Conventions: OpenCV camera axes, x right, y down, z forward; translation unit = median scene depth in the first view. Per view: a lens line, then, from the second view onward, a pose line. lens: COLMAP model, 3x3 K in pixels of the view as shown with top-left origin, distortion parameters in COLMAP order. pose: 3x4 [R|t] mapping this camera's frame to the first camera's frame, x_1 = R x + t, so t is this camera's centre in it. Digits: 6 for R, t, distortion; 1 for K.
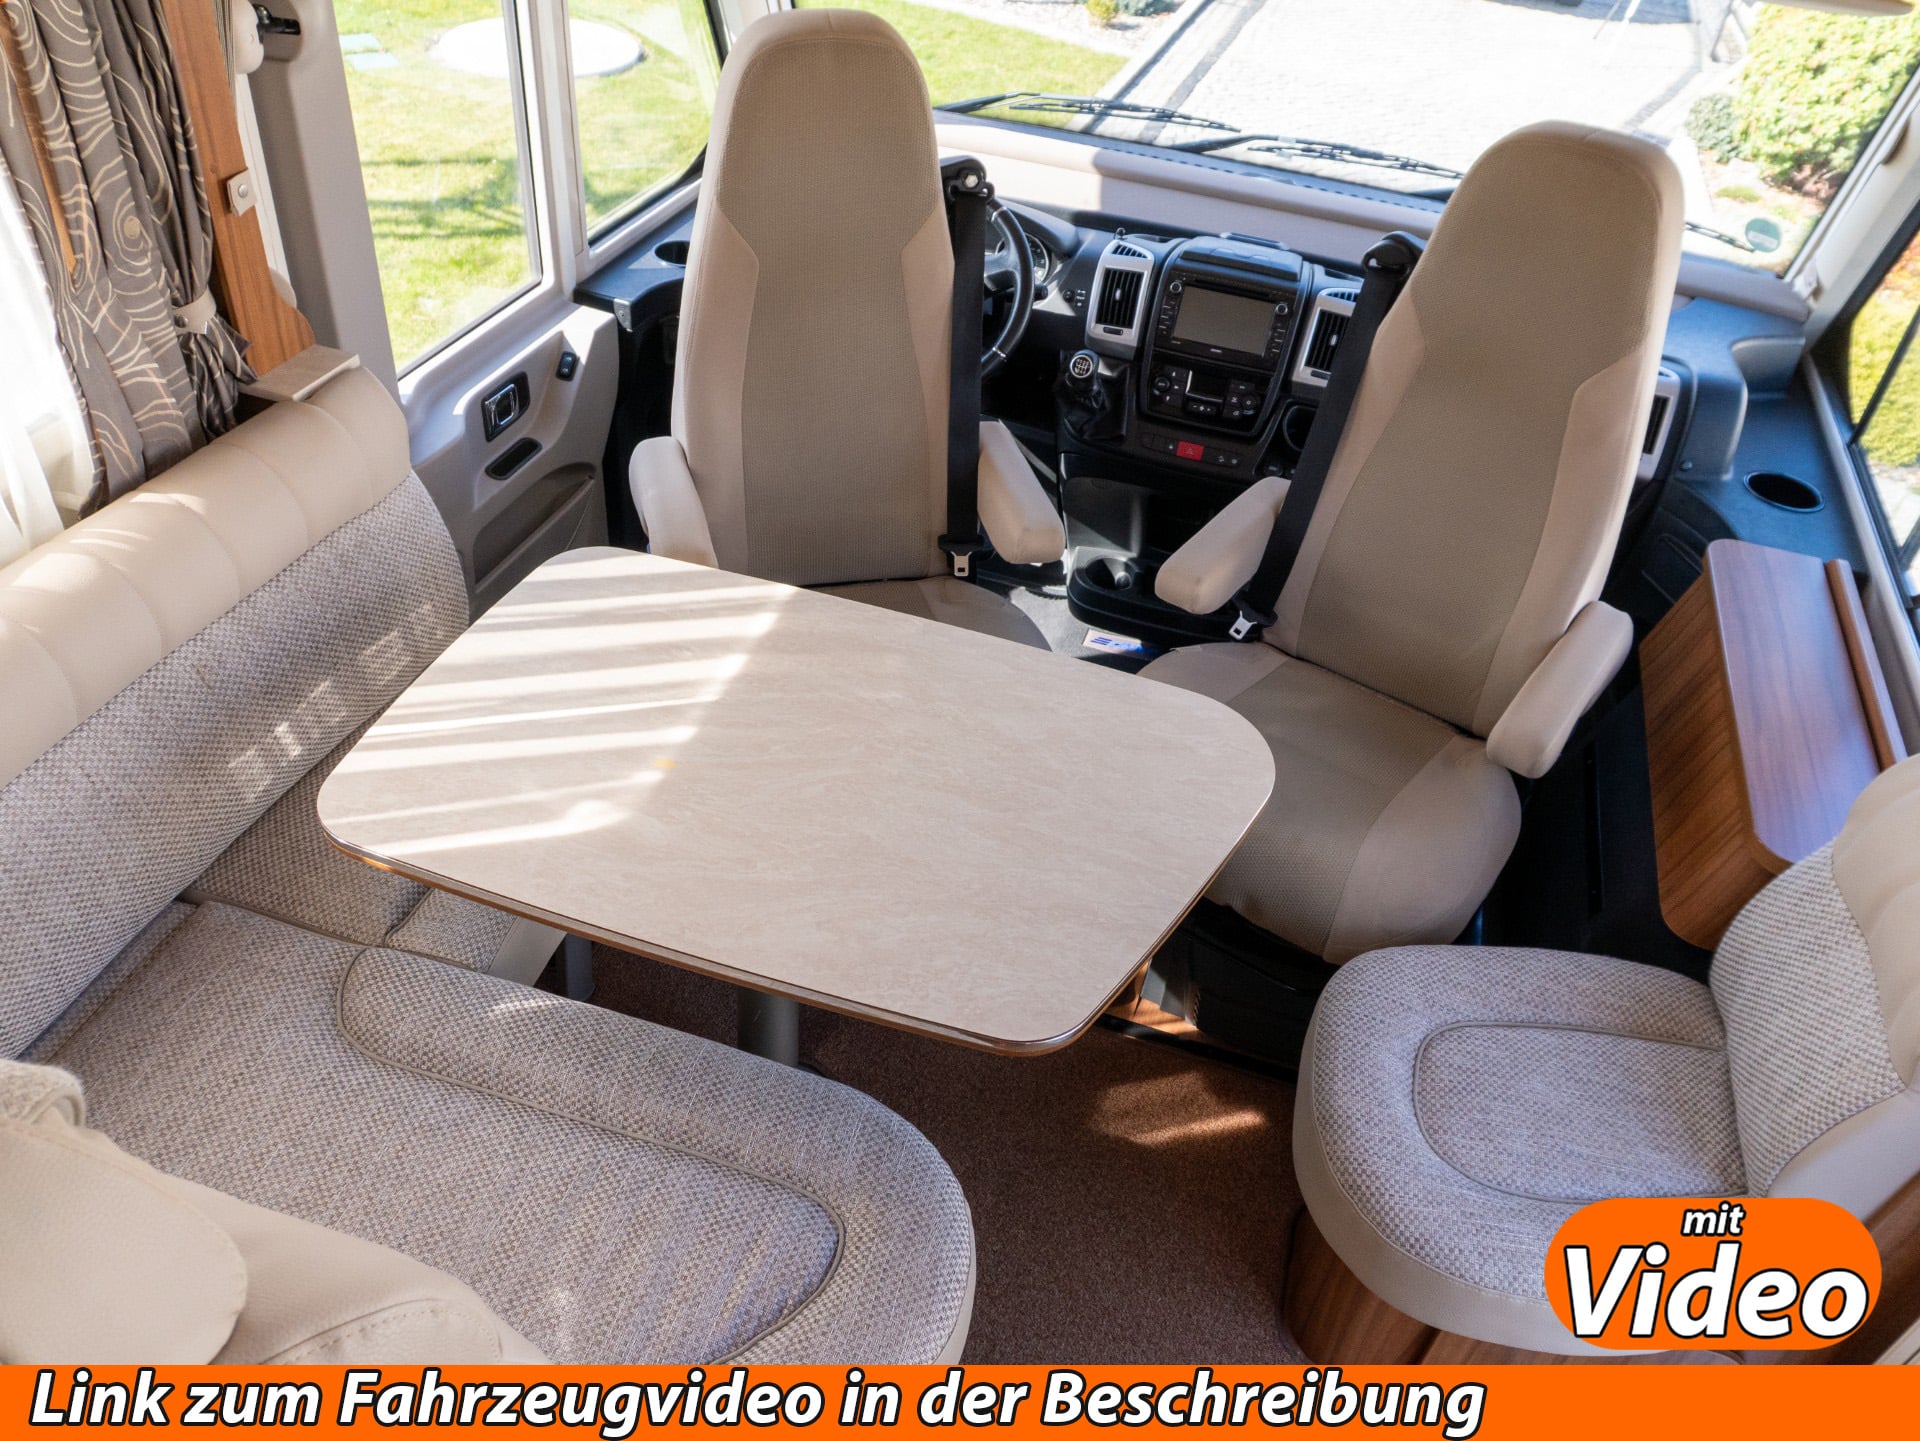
lens RADIAL K [[1447.0, 0, 959.5], [0, 1447.0, 716.0], [0, 0, 1]] dist [-0.018418, -0.003071]
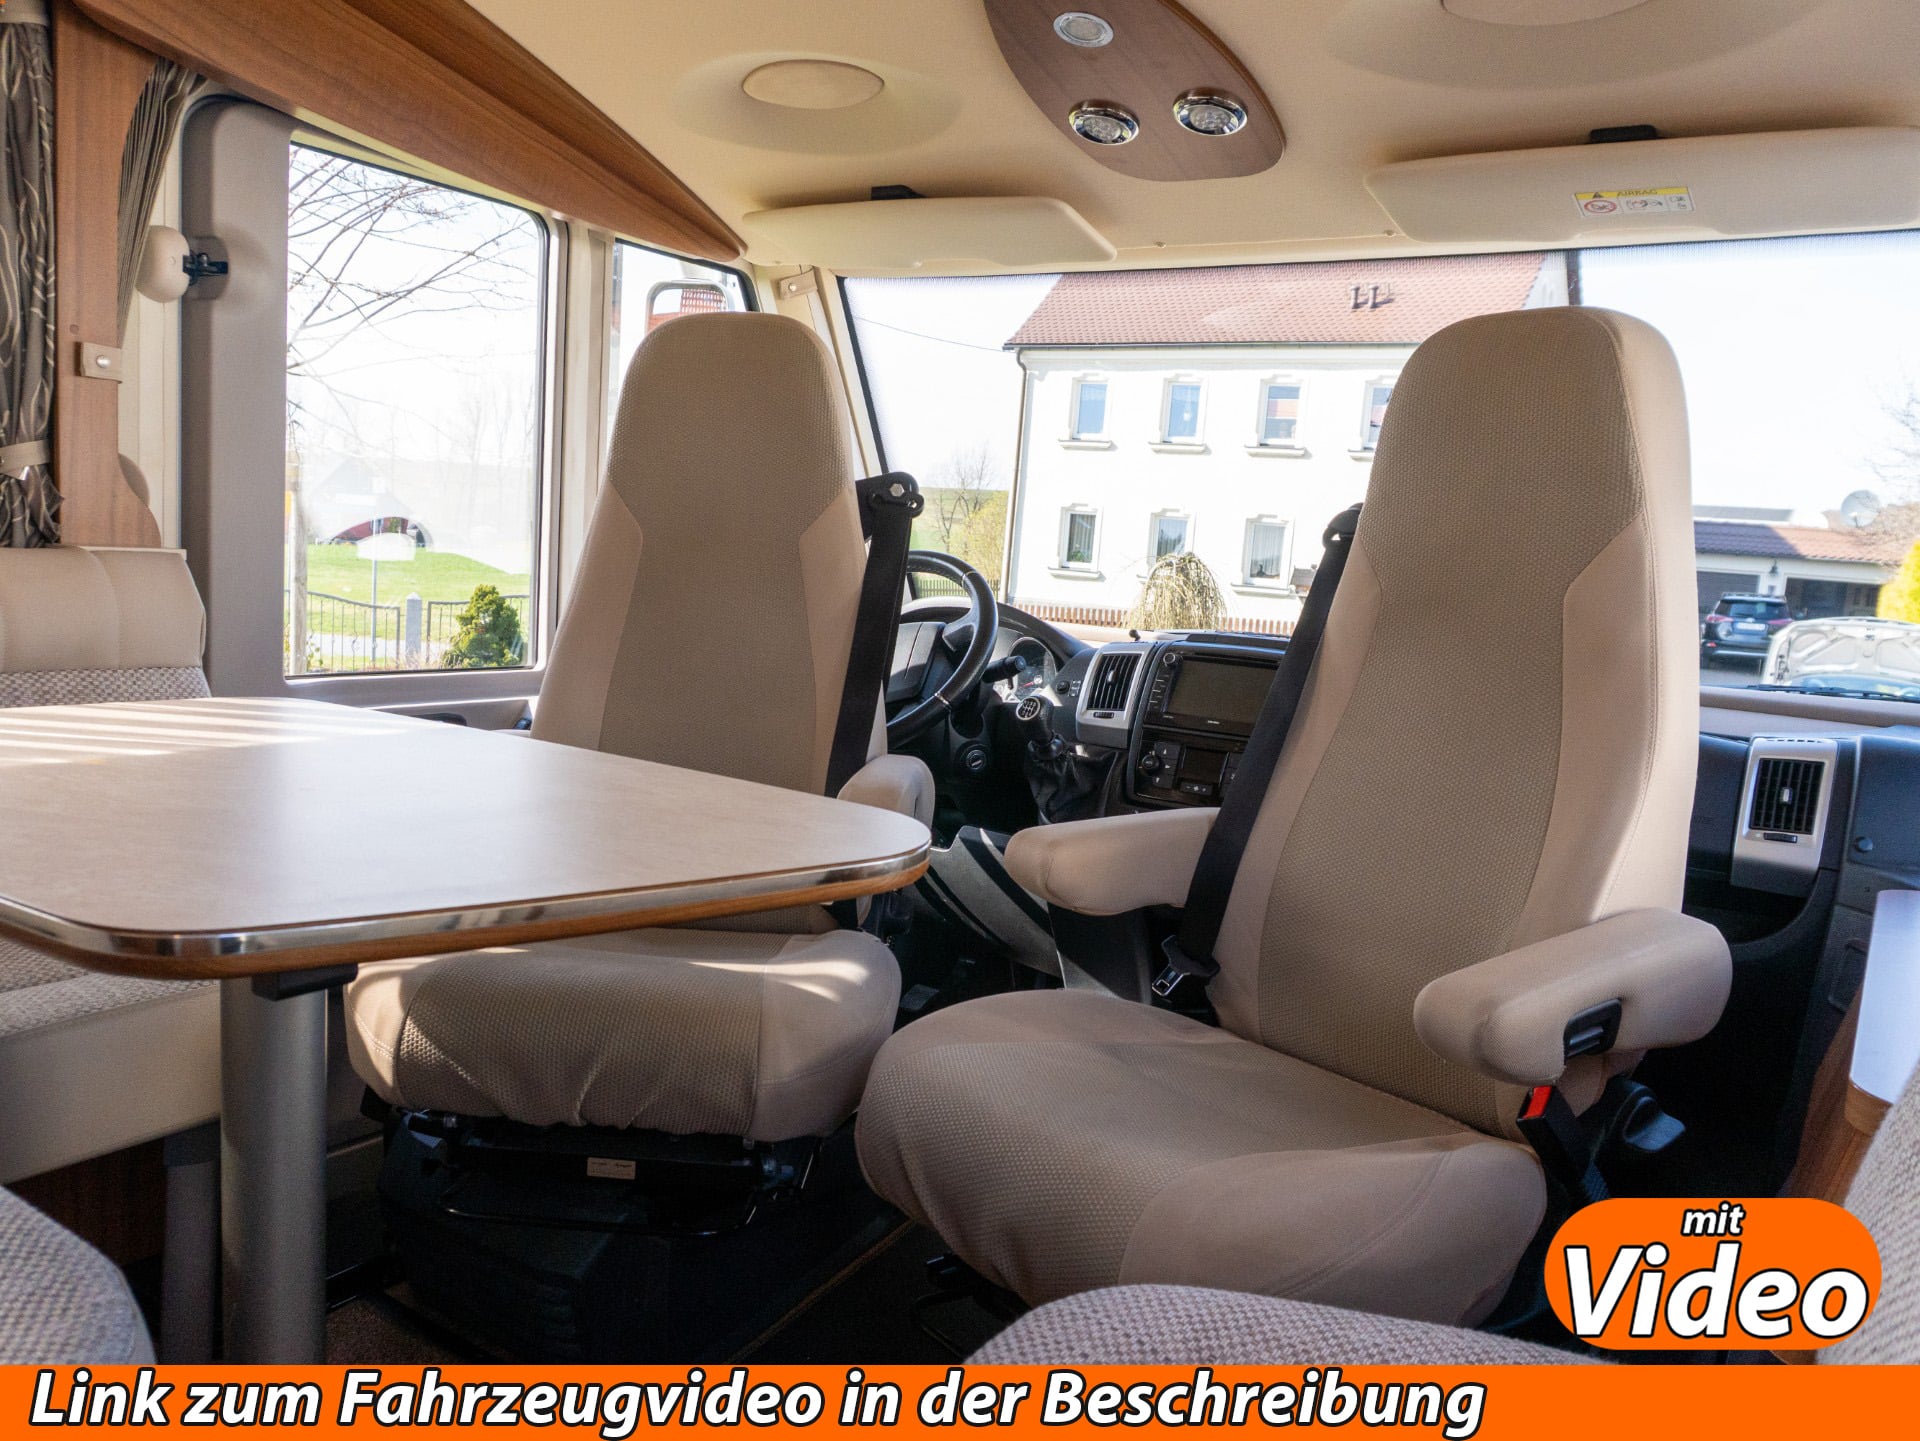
lens RADIAL K [[1447.0, 0, 967.8], [0, 1447.0, 725.2], [0, 0, 1]] dist [-0.018418, -0.003071]
pose [[0.962329, 0.010941, -0.271668, 0.250322], [-0.158942, 0.833313, -0.529459, 0.195966], [0.220592, 0.552693, 0.803660, 0.283797]]
